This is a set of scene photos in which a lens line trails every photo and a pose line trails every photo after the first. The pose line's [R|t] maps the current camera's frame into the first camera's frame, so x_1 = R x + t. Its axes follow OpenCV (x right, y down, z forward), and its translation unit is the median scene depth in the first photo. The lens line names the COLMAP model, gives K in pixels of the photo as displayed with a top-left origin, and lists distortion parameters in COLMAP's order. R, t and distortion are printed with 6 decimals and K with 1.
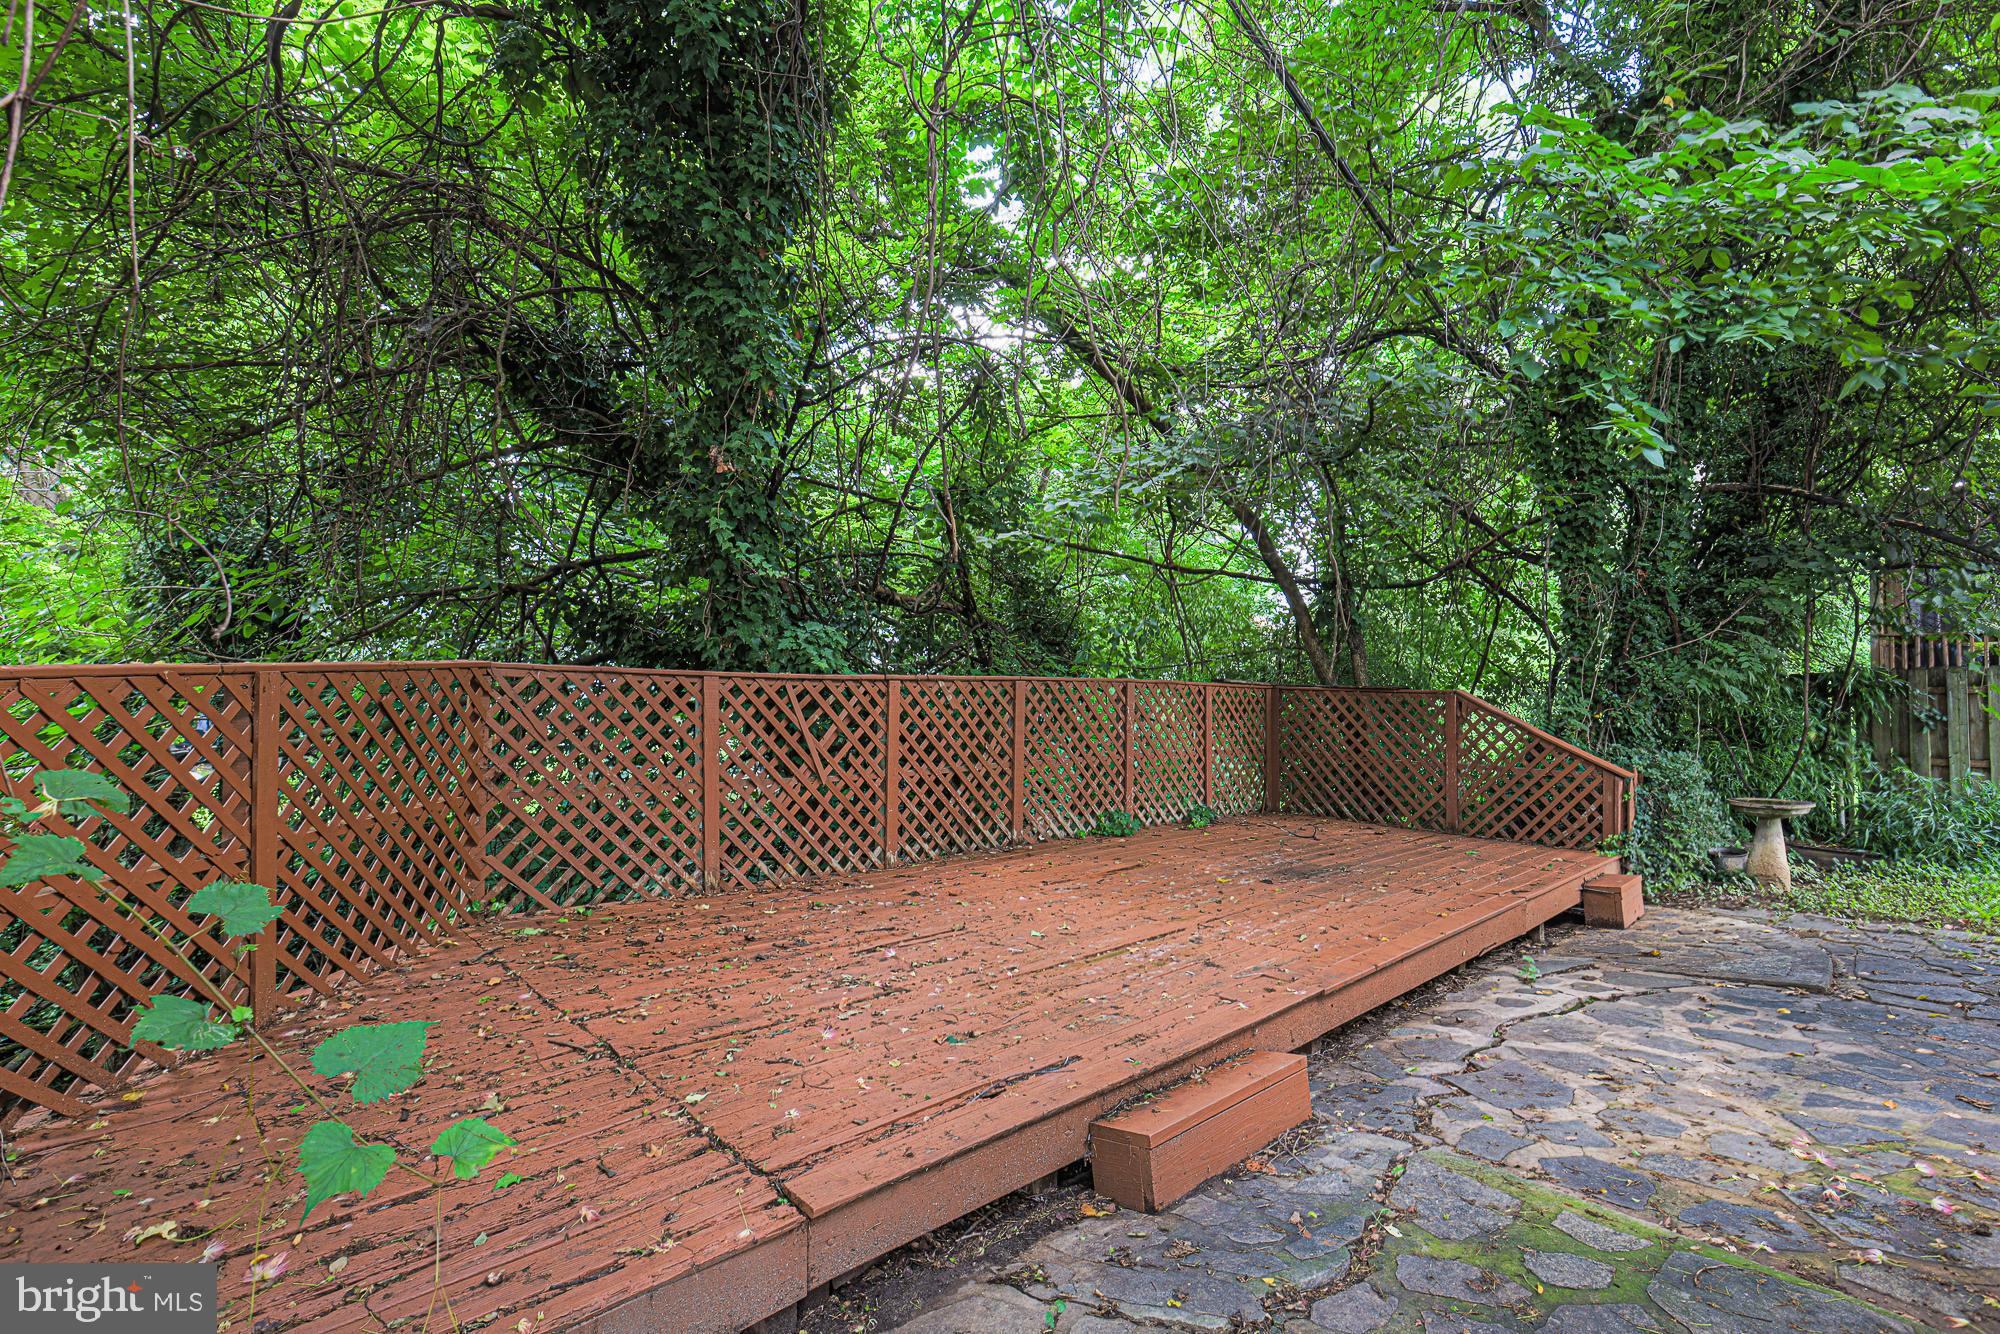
lens RADIAL K [[928.1, 0, 993.8], [0, 928.1, 650.0], [0, 0, 1]] dist [-0.048994, 0.017437]
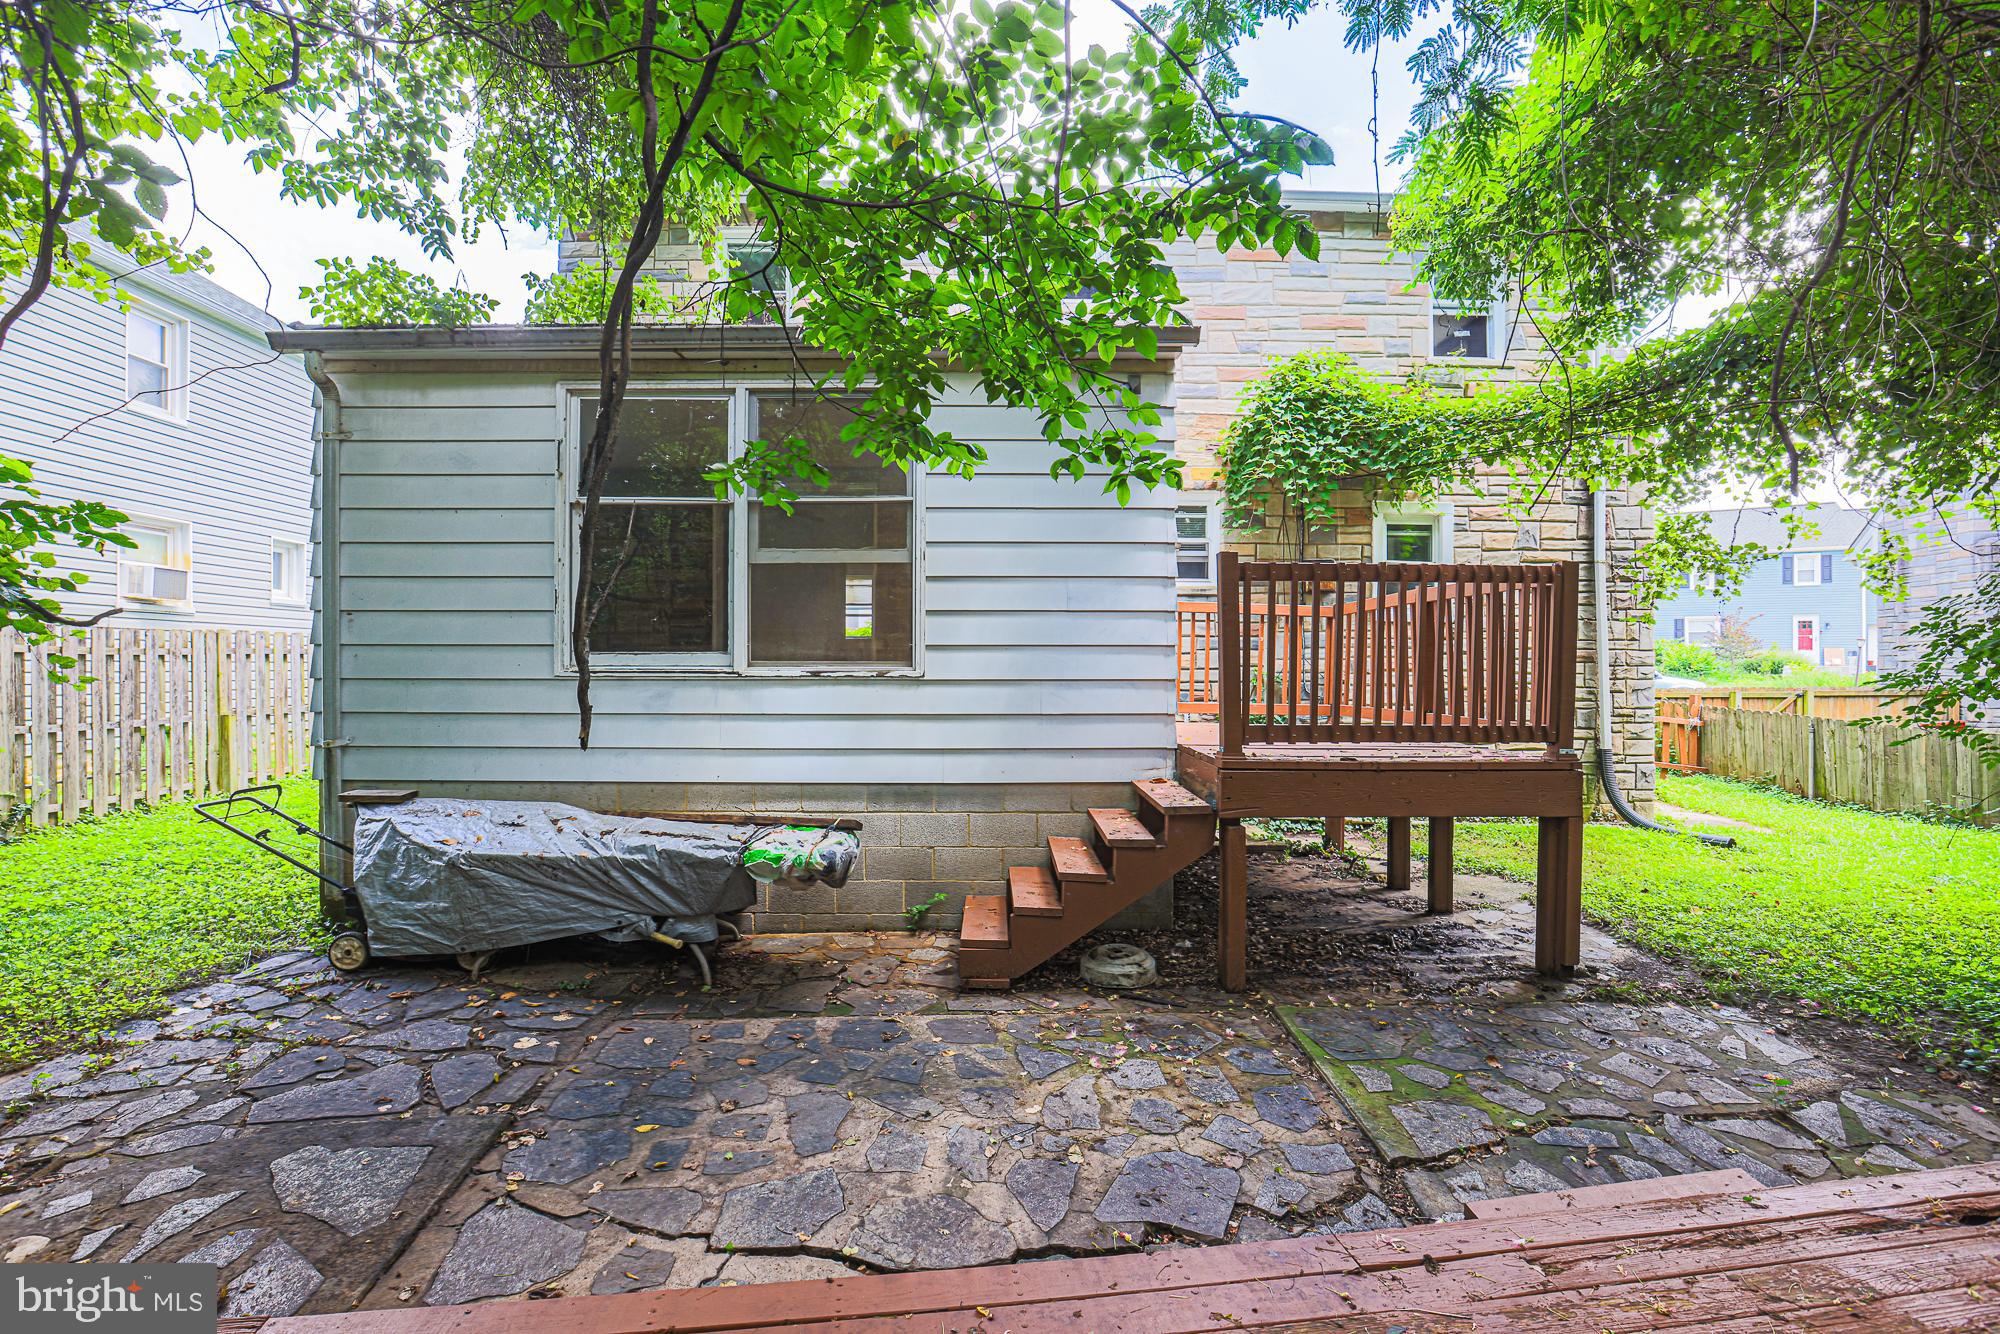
lens RADIAL K [[915.8, 0, 998.9], [0, 915.8, 645.5], [0, 0, 1]] dist [-0.045108, 0.015505]
pose [[-0.819472, -0.000325, 0.573119, 0.129213], [-0.035479, 0.998111, -0.050164, 0.007593], [-0.572020, -0.061442, -0.817935, 1.082329]]
